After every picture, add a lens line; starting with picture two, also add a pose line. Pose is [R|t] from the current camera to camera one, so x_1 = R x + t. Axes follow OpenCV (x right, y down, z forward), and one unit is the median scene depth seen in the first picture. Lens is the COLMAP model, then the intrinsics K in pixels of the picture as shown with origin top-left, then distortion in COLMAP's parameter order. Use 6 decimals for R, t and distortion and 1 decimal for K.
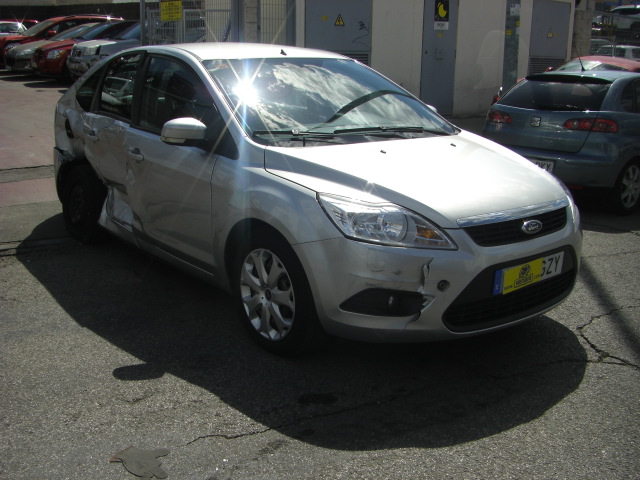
lens RADIAL K [[705.1, 0, 301.1], [0, 705.1, 283.6], [0, 0, 1]] dist [-0.143853, 0.032318]
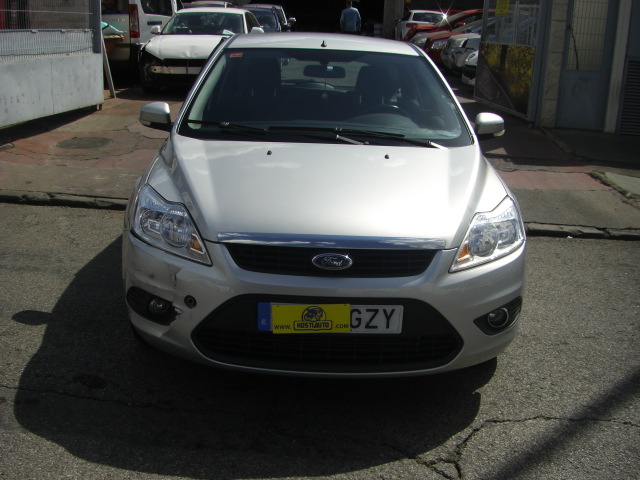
lens RADIAL K [[705.1, 0, 301.1], [0, 705.1, 283.6], [0, 0, 1]] dist [-0.143853, 0.032318]
pose [[0.795702, 0.219957, -0.564338, 0.749573], [-0.216746, 0.973434, 0.073801, -0.107324], [0.565579, 0.063595, 0.822238, 0.310842]]
